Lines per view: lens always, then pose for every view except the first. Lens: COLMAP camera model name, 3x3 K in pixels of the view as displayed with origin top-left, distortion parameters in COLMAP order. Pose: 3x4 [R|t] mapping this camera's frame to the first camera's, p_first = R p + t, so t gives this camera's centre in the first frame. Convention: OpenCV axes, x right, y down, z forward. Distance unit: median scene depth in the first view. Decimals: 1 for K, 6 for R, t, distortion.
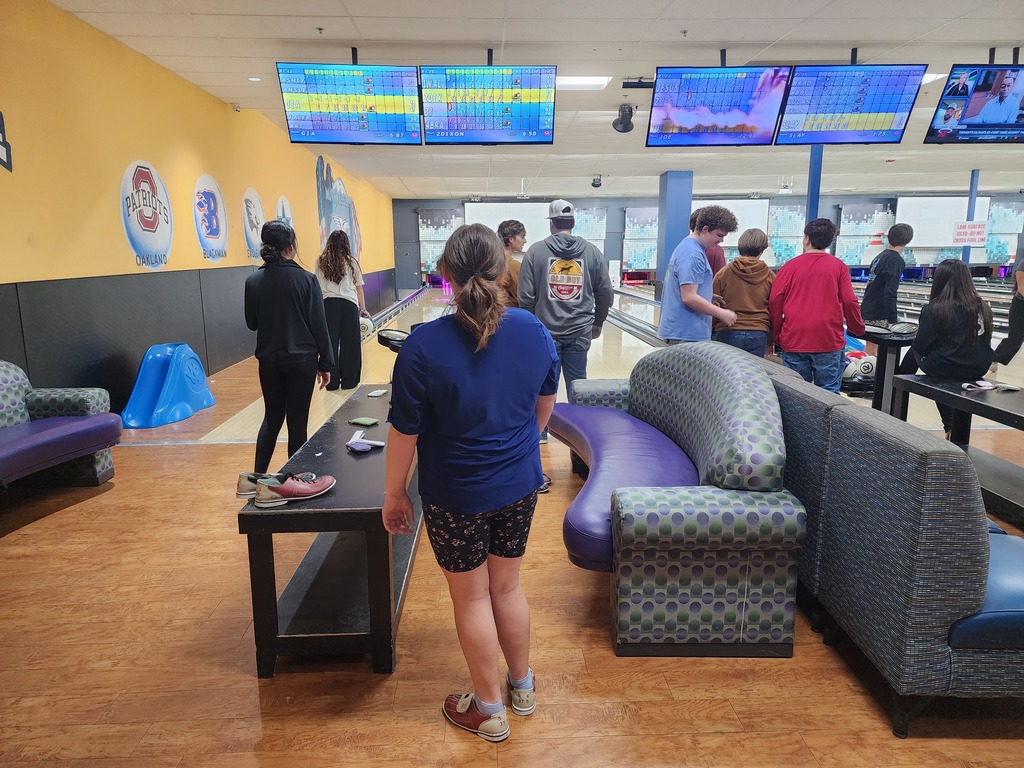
lens RADIAL K [[695.9, 0, 500.2], [0, 695.9, 389.7], [0, 0, 1]] dist [0.075674, -0.053266]
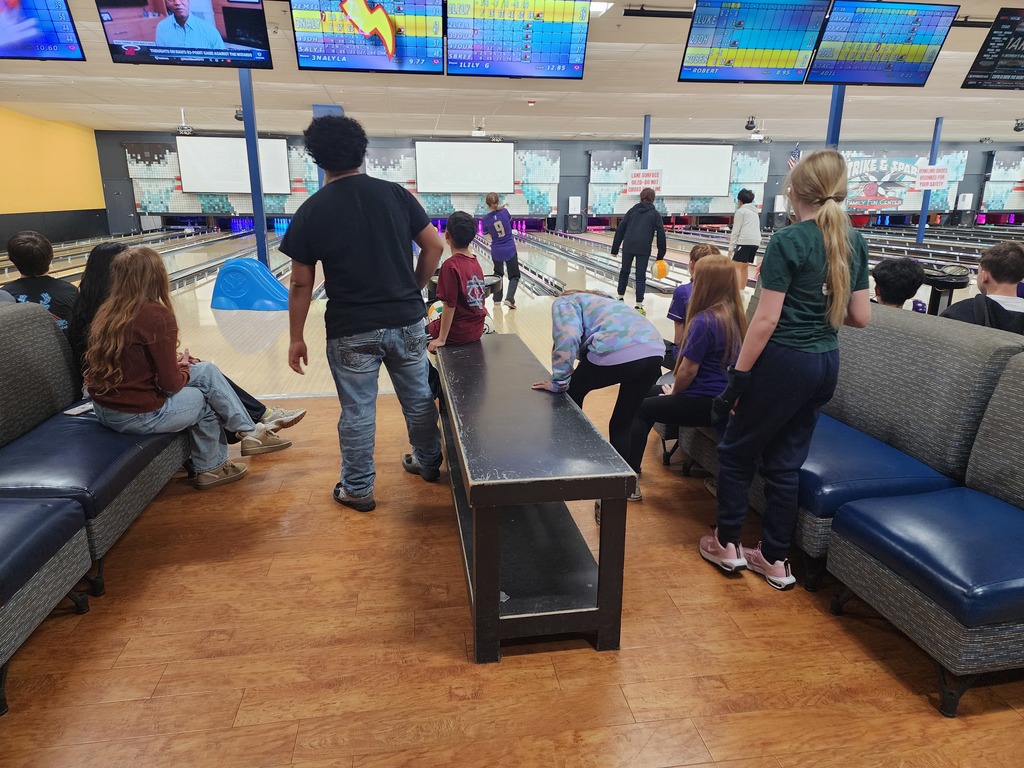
lens RADIAL K [[695.9, 0, 516.8], [0, 695.9, 385.8], [0, 0, 1]] dist [0.075674, -0.053266]
pose [[0.995140, -0.016535, 0.097071, 0.386954], [0.009670, 0.997446, 0.070774, -0.011571], [-0.097994, -0.069491, 0.992758, 0.045140]]
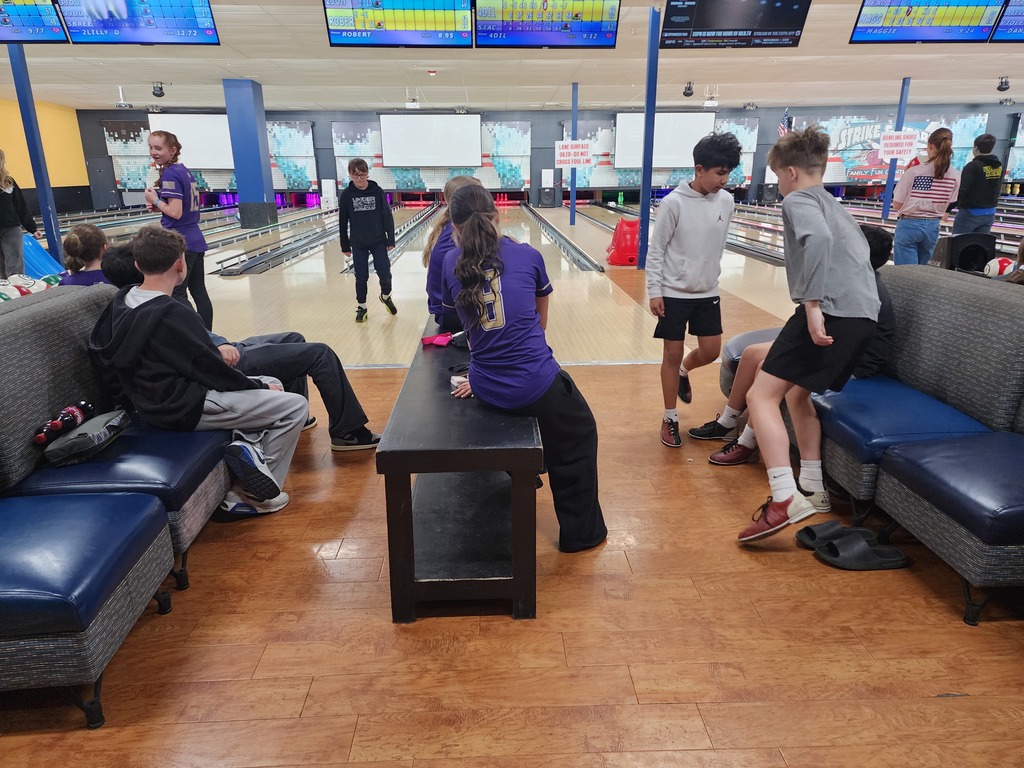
lens RADIAL K [[695.9, 0, 527.4], [0, 695.9, 377.0], [0, 0, 1]] dist [0.075674, -0.053266]
pose [[0.999991, -0.000649, -0.004182, 0.601267], [0.001040, 0.995557, 0.094153, -0.014366], [0.004103, -0.094157, 0.995549, 0.053880]]
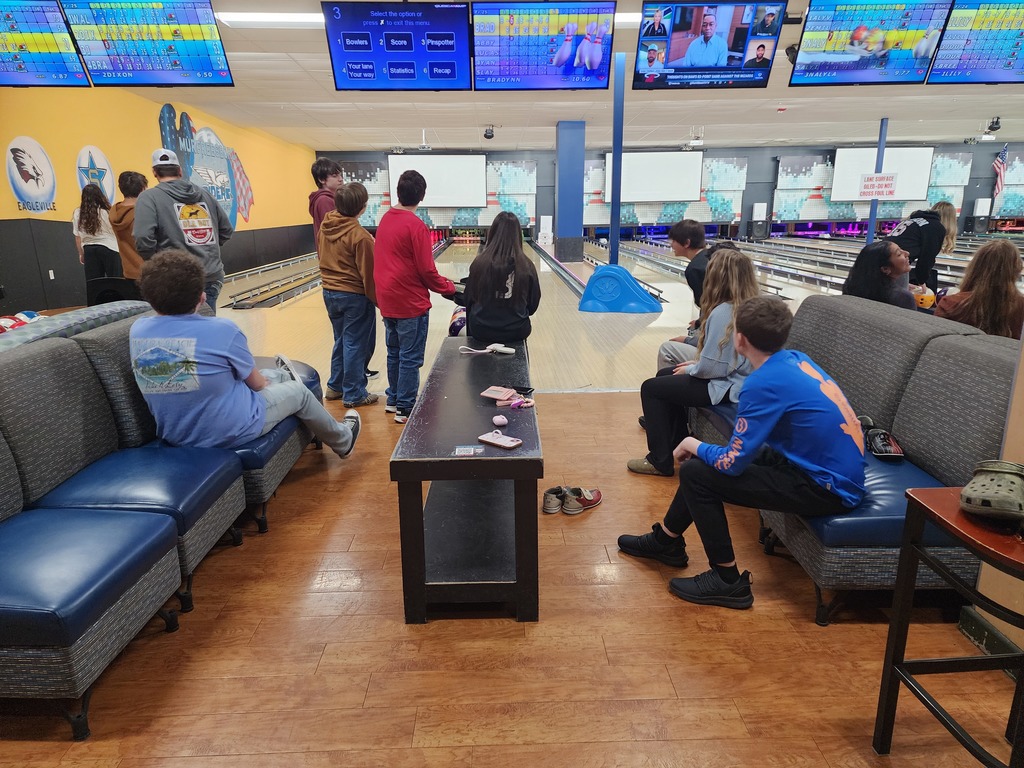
lens RADIAL K [[695.9, 0, 508.4], [0, 695.9, 385.4], [0, 0, 1]] dist [0.075674, -0.053266]
pose [[0.999840, 0.001590, -0.017814, 0.178336], [-0.000607, 0.998485, 0.055014, -0.003243], [0.017874, -0.054995, 0.998327, 0.020019]]
